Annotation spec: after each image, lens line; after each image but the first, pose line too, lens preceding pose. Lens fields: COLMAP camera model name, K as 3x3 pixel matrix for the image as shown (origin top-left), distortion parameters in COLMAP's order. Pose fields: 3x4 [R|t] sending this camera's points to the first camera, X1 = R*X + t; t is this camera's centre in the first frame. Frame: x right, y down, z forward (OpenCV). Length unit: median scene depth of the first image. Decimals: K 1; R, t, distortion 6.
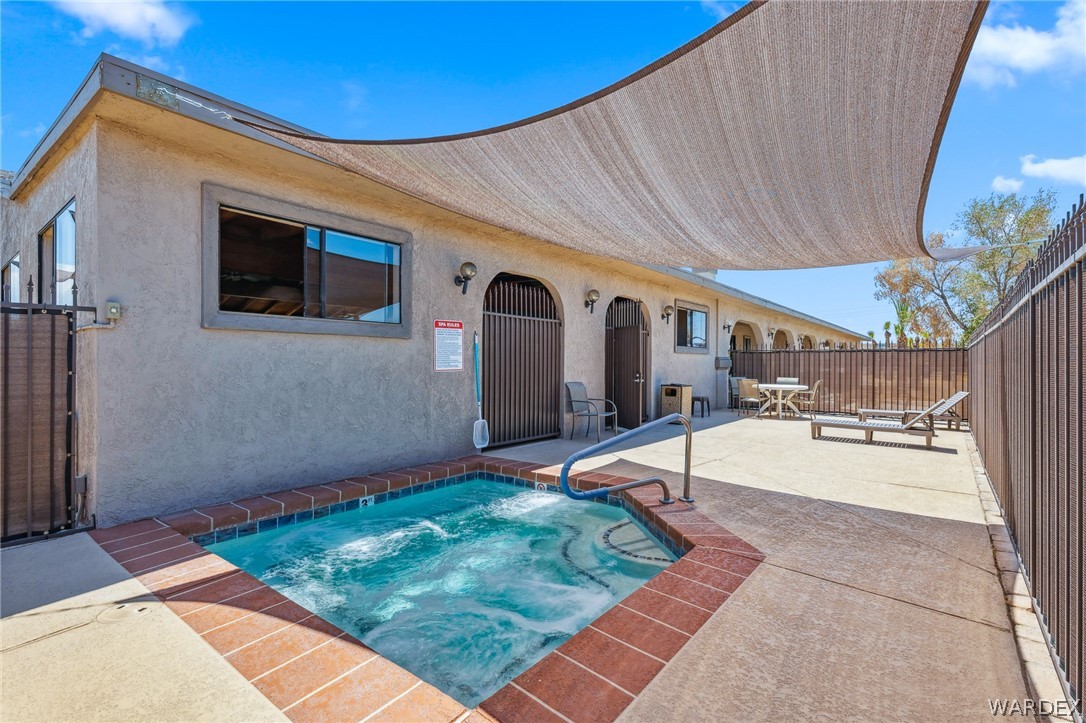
lens RADIAL K [[518.3, 0, 535.4], [0, 518.3, 362.8], [0, 0, 1]] dist [0.000688, -0.000070]
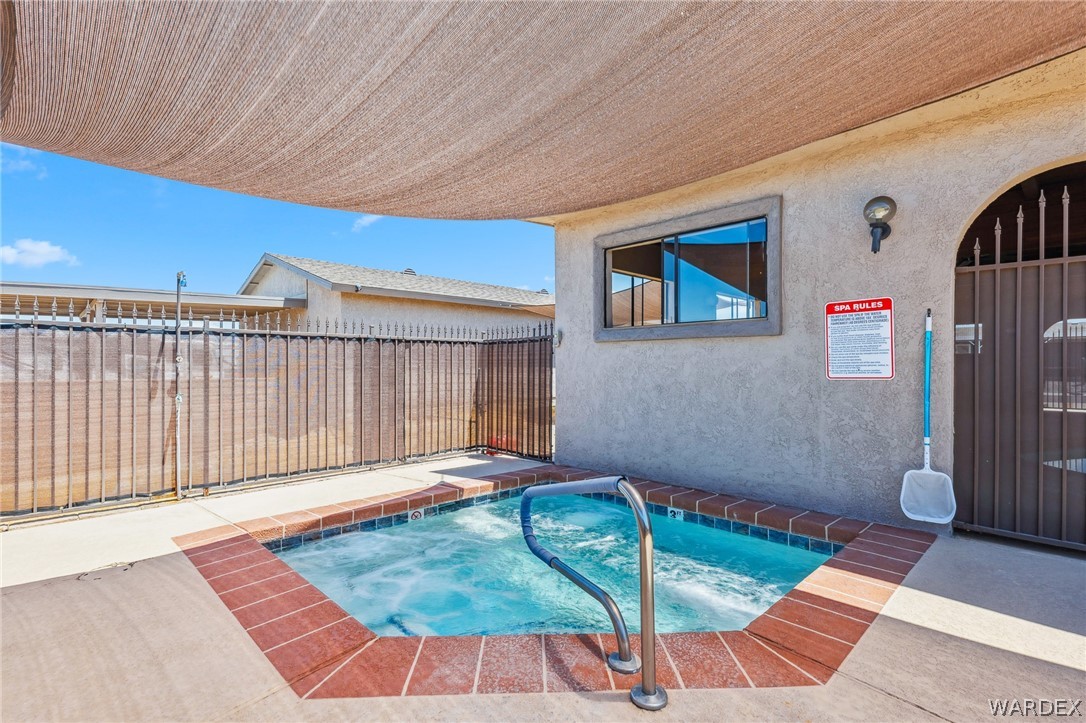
lens RADIAL K [[518.3, 0, 535.4], [0, 518.3, 362.8], [0, 0, 1]] dist [0.000688, -0.000070]
pose [[-0.128619, -0.007370, -0.991667, 0.599322], [0.003472, 0.999963, -0.007882, -0.001022], [0.991688, -0.004457, -0.128589, 0.803821]]
